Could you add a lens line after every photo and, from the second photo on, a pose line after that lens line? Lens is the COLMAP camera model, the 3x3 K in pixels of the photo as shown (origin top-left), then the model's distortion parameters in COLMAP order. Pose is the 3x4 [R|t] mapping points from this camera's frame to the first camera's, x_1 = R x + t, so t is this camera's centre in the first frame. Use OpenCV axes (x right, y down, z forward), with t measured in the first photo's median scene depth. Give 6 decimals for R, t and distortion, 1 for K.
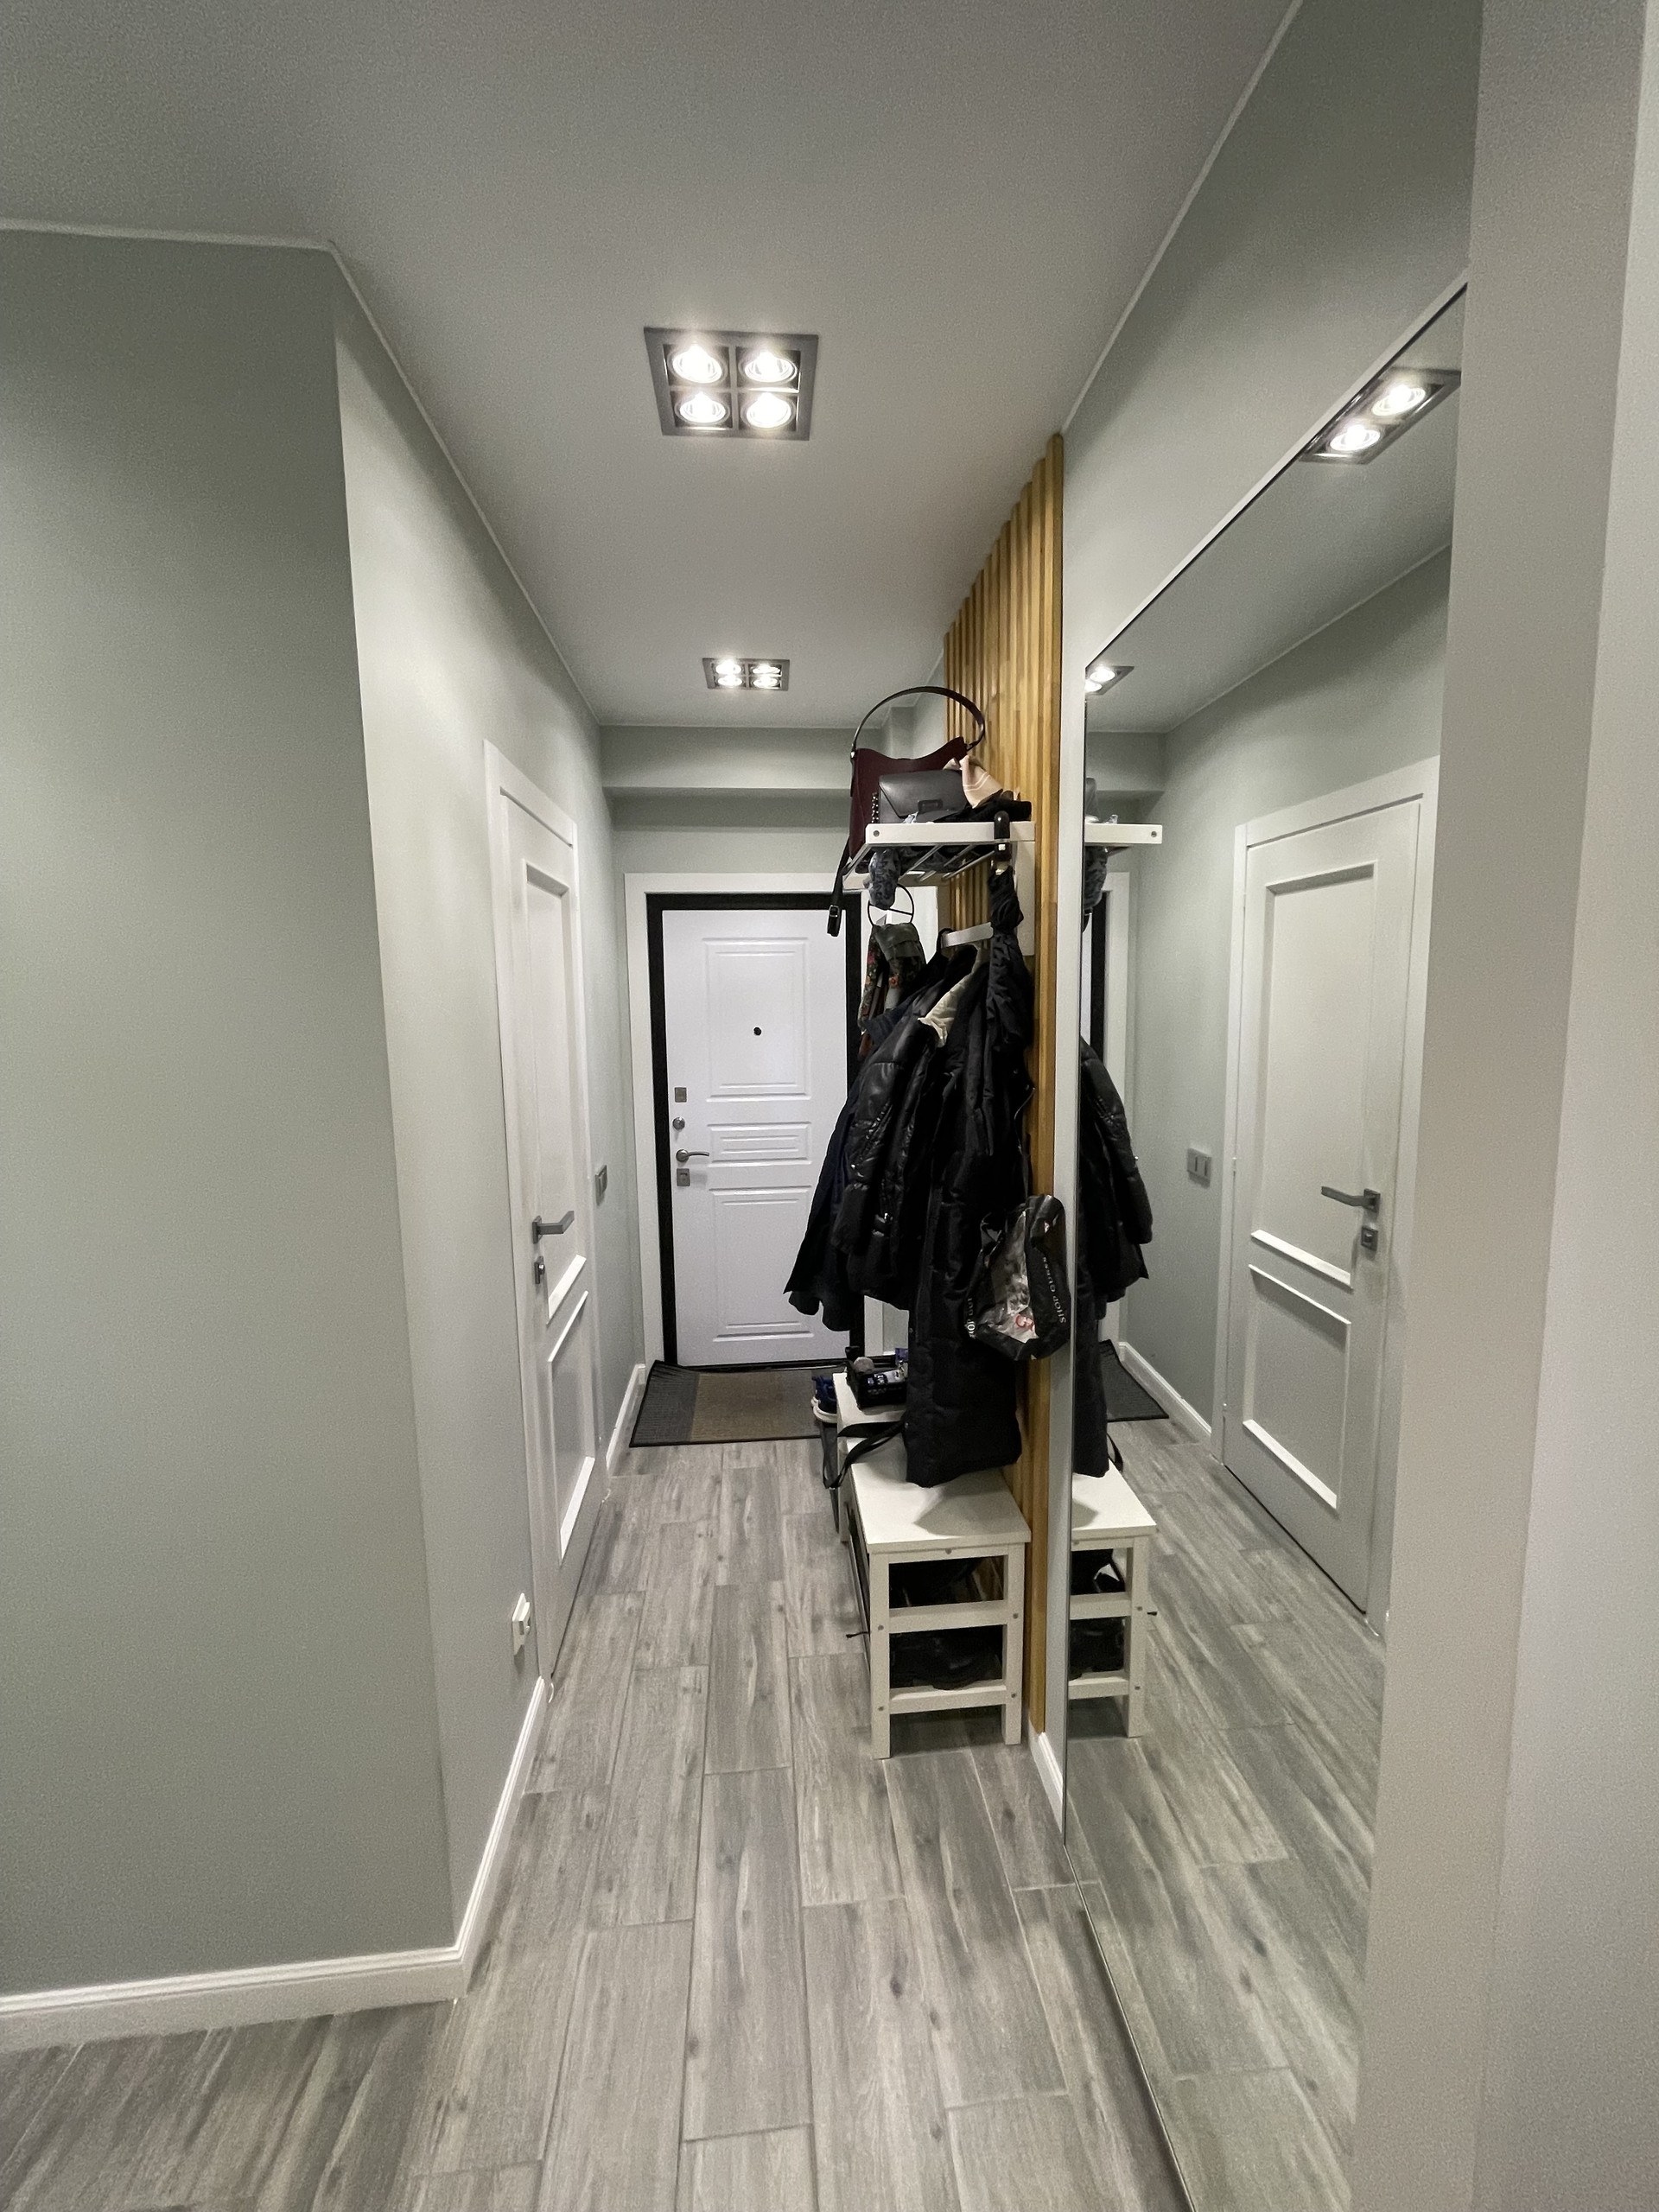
lens RADIAL K [[895.0, 0, 827.0], [0, 895.0, 1100.2], [0, 0, 1]] dist [-0.002436, 0.001067]
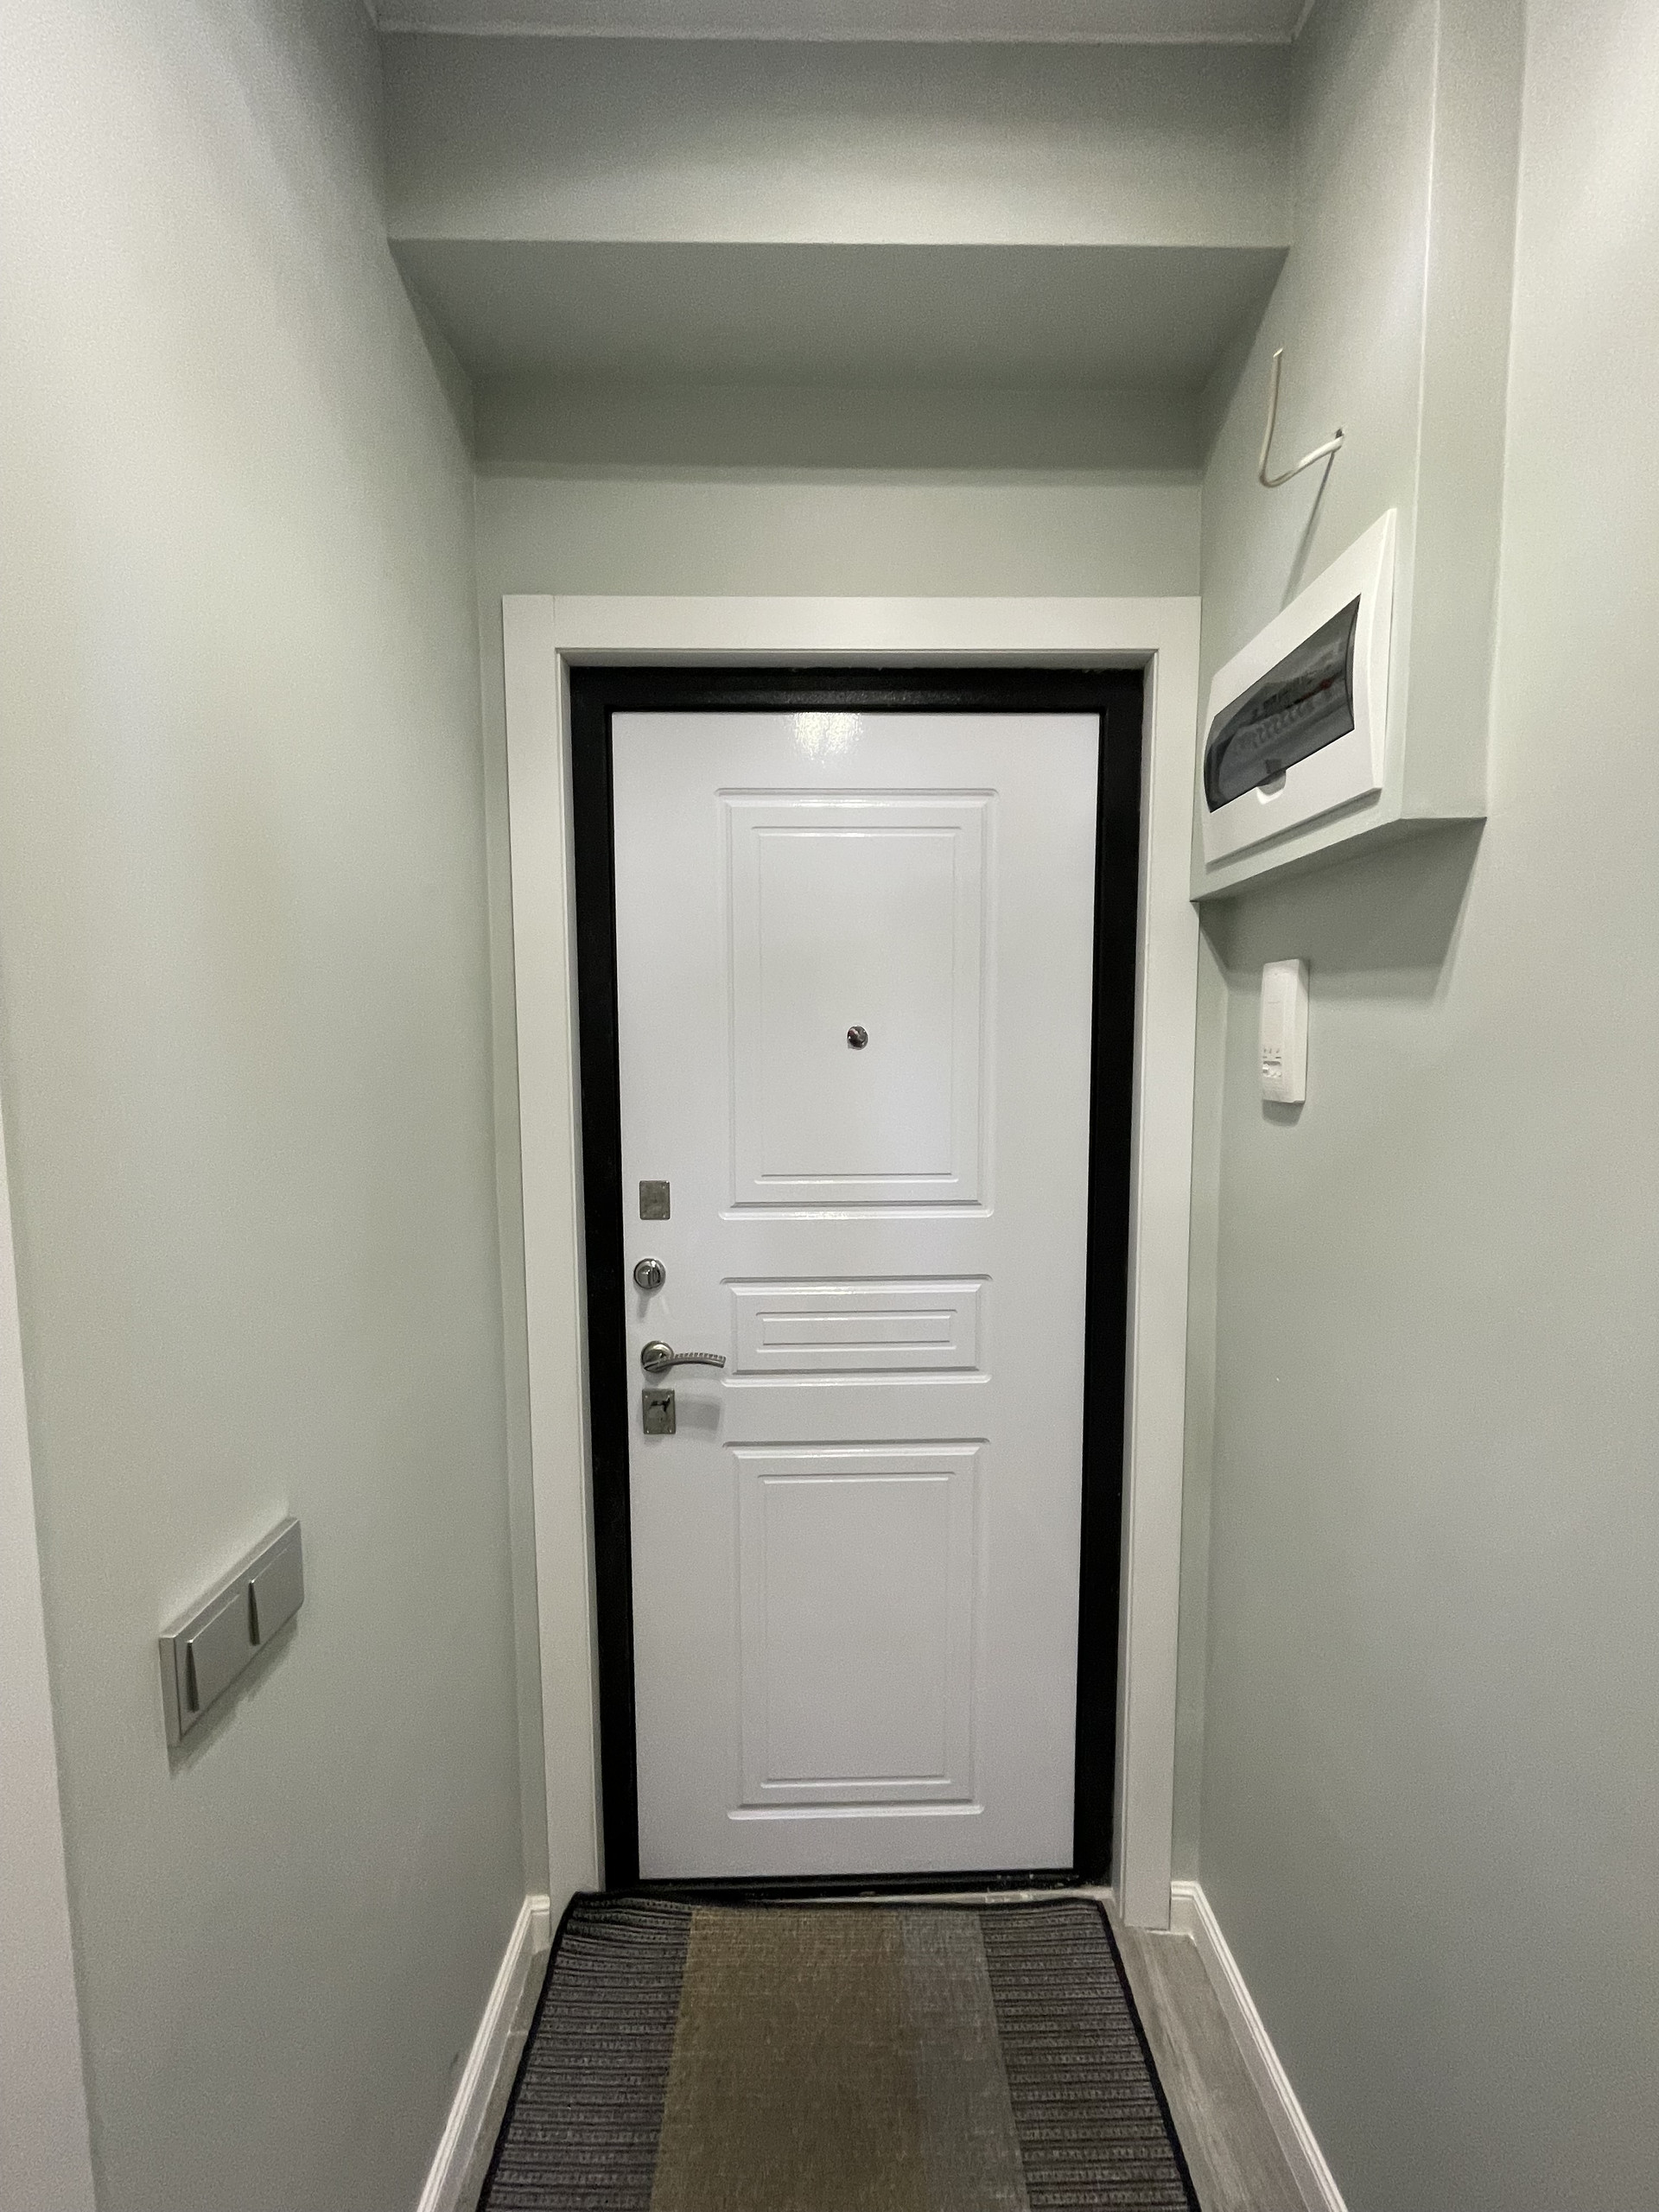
lens RADIAL K [[895.0, 0, 836.1], [0, 895.0, 1109.8], [0, 0, 1]] dist [-0.002436, 0.001067]
pose [[0.997368, 0.015030, -0.070933, -0.058665], [-0.017928, 0.999023, -0.040403, -0.030698], [0.070257, 0.041569, 0.996662, 0.614370]]
